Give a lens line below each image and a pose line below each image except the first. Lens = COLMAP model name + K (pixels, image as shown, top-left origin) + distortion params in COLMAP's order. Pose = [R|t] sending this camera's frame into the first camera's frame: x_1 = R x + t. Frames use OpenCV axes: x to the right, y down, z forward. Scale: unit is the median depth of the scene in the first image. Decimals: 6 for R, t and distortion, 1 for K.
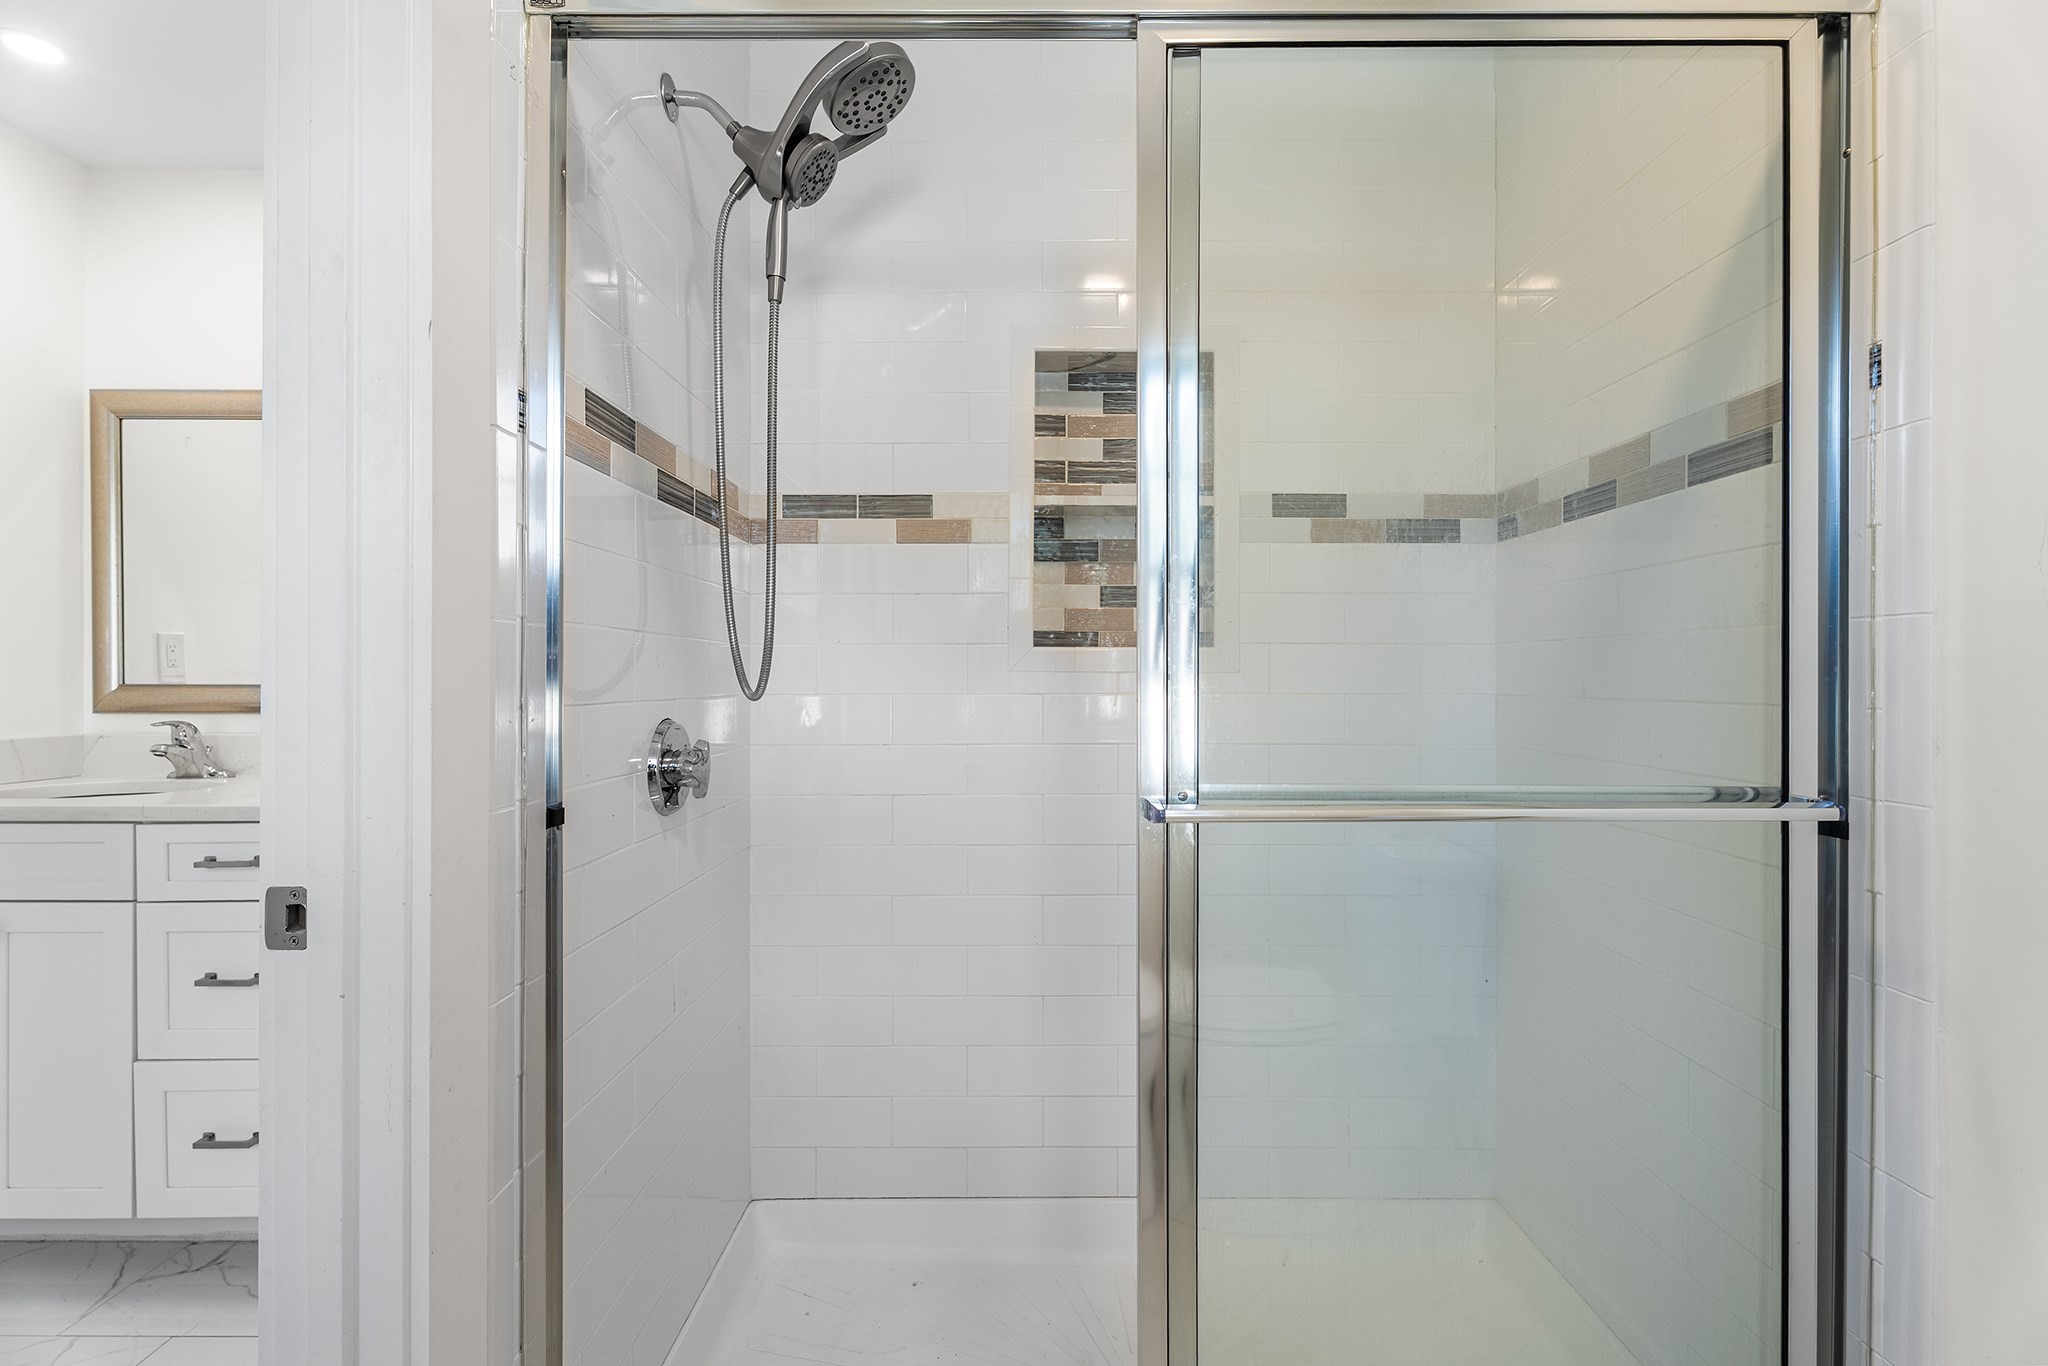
lens RADIAL K [[914.3, 0, 1029.1], [0, 914.3, 677.4], [0, 0, 1]] dist [0.002685, 0.000575]
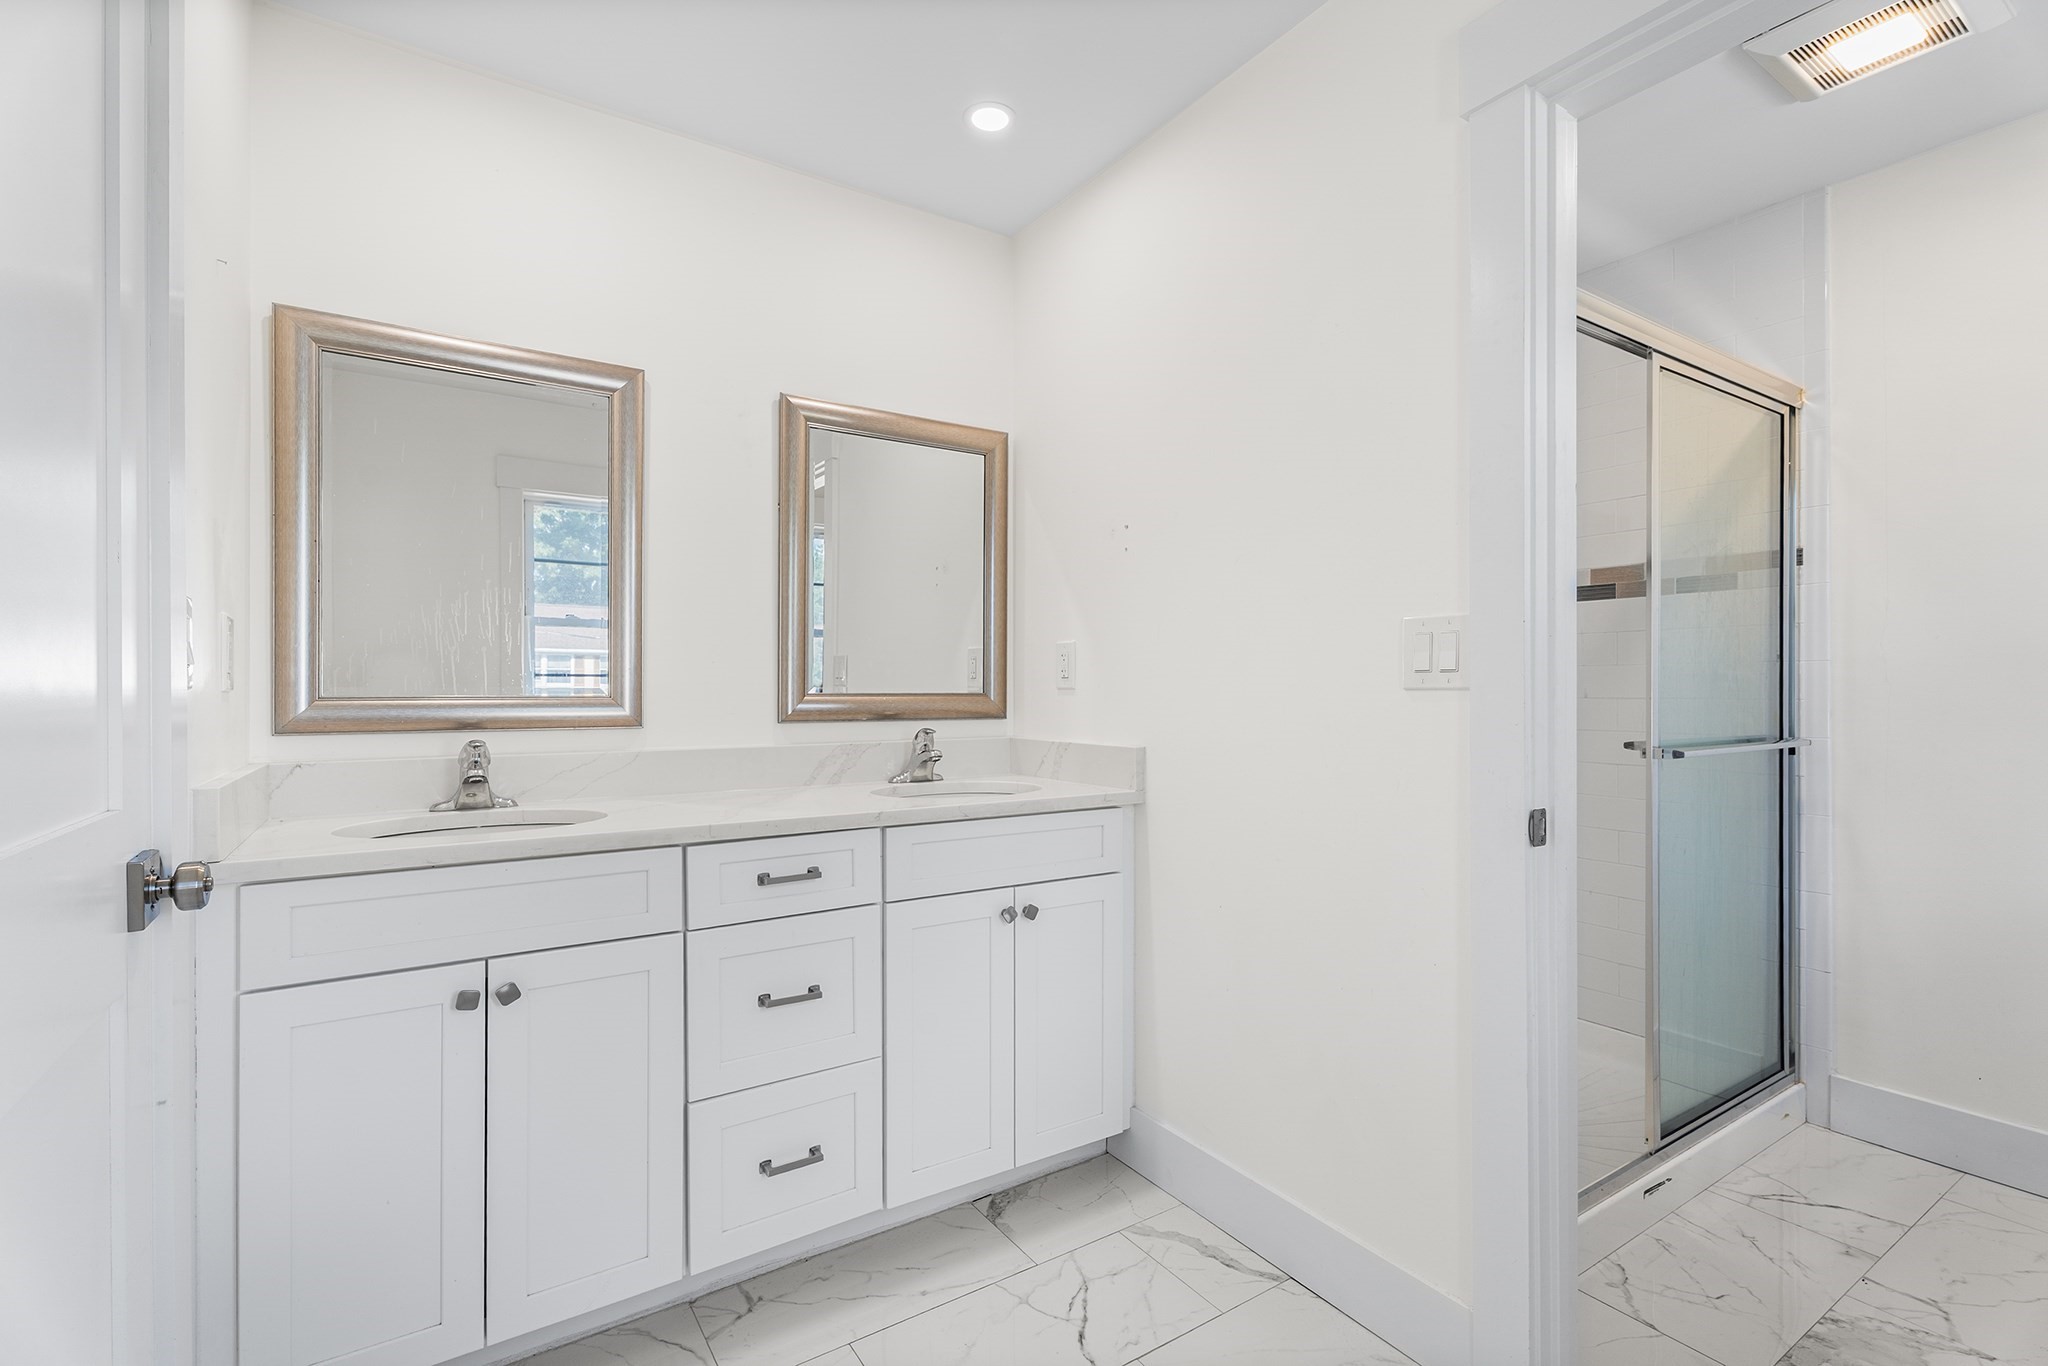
lens RADIAL K [[914.3, 0, 1036.1], [0, 914.3, 686.7], [0, 0, 1]] dist [0.002685, 0.000575]
pose [[0.842570, 0.002203, 0.538582, -1.397162], [0.002096, 0.999971, -0.007369, 0.008947], [-0.538583, 0.007338, 0.842541, 0.042053]]
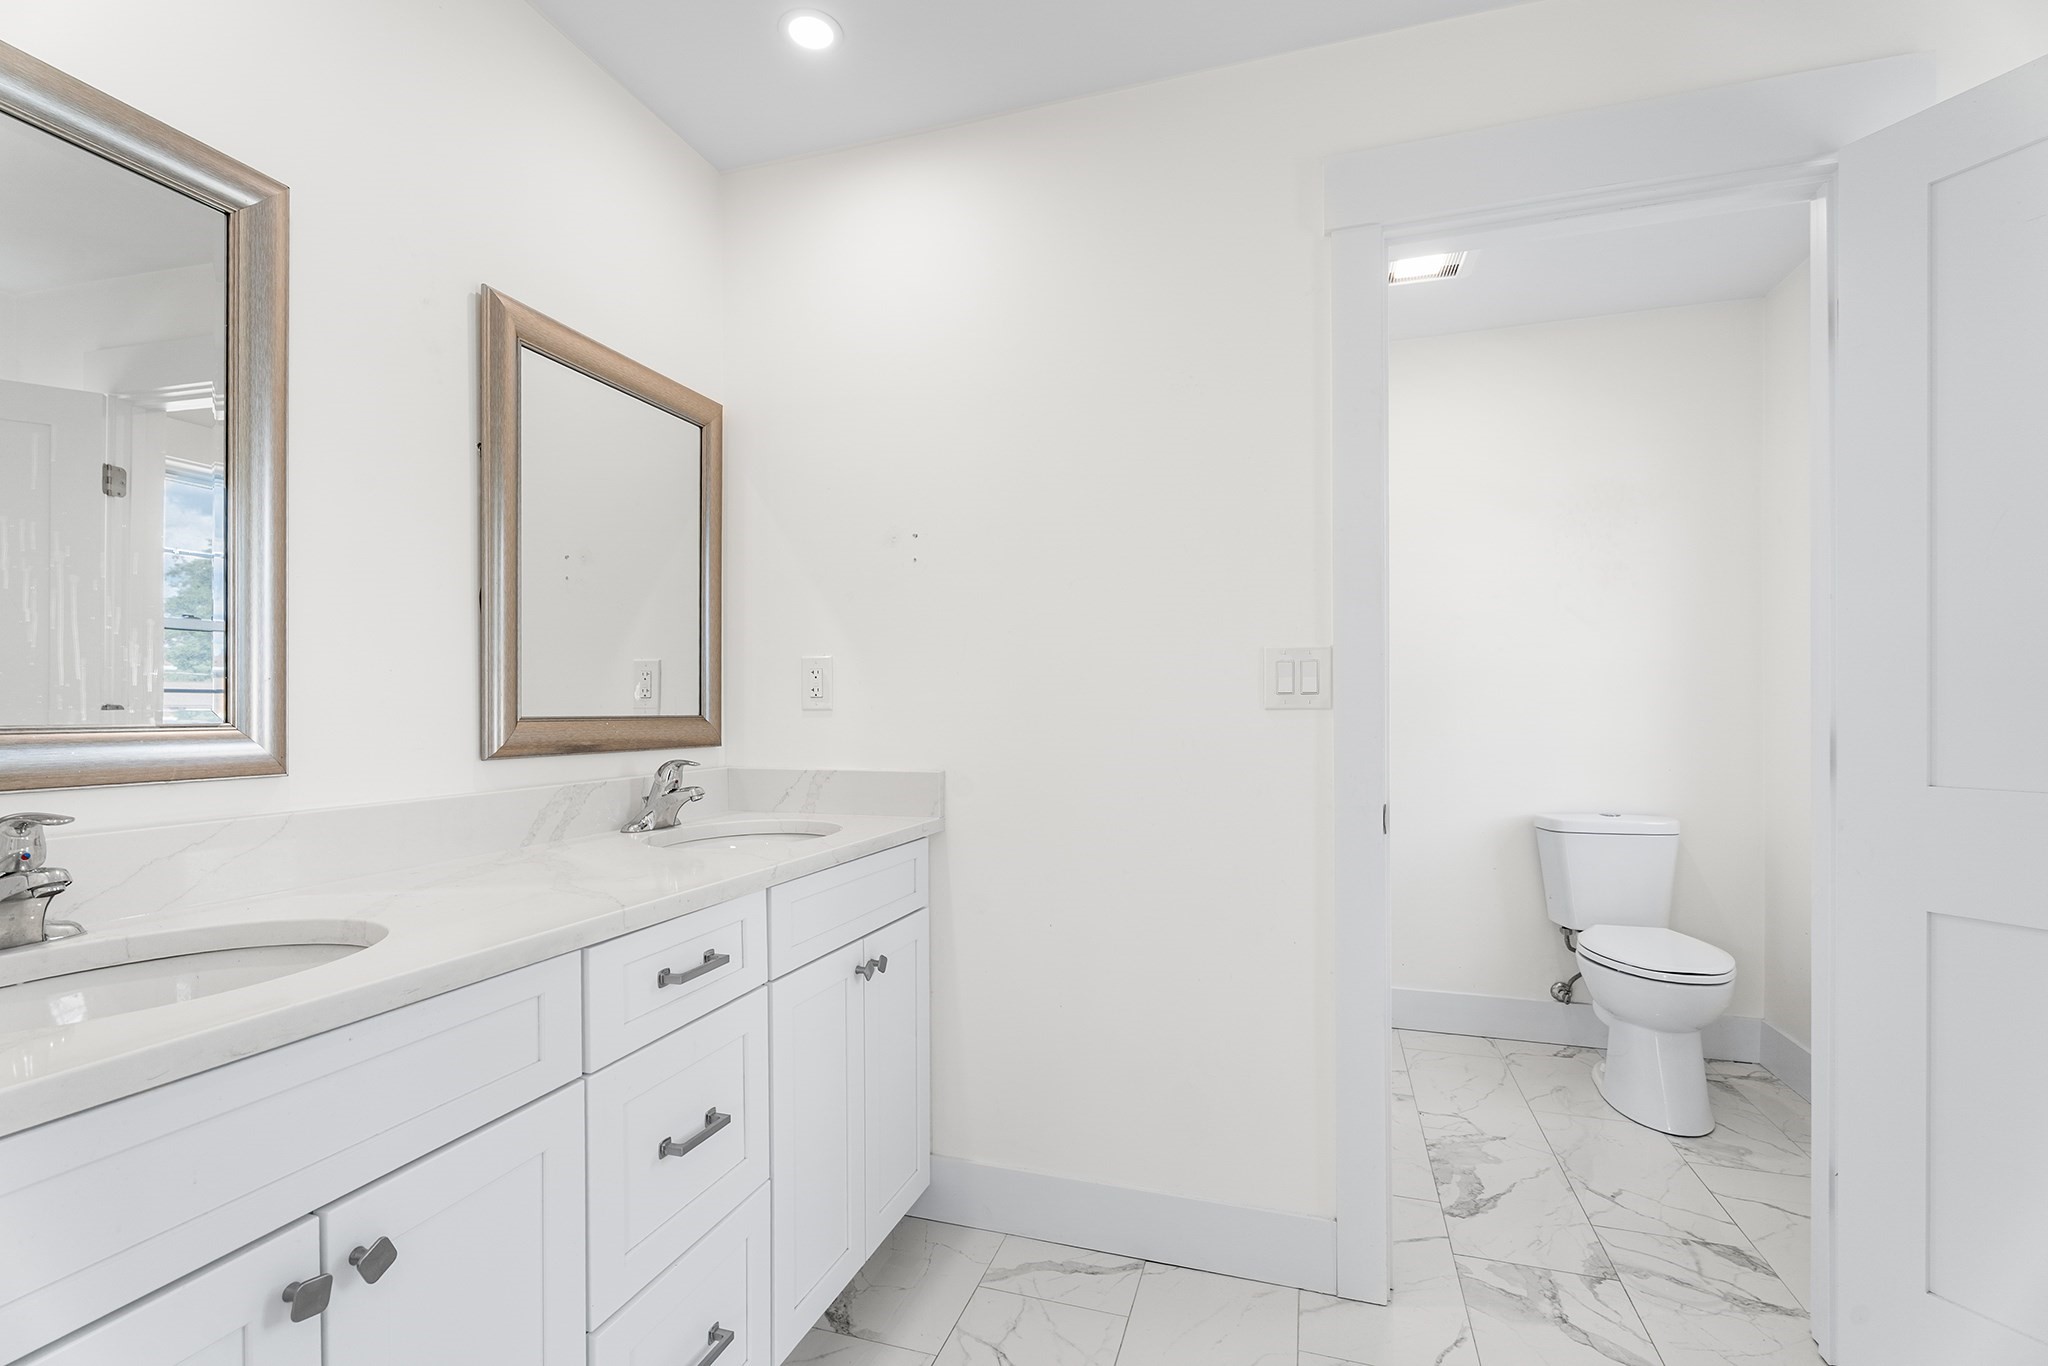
lens RADIAL K [[914.3, 0, 988.6], [0, 914.3, 711.2], [0, 0, 1]] dist [0.002685, 0.000575]
pose [[0.329407, -0.001737, 0.944186, -1.741060], [0.007673, 0.999970, -0.000838, 0.006183], [-0.944157, 0.007521, 0.329411, 0.649214]]
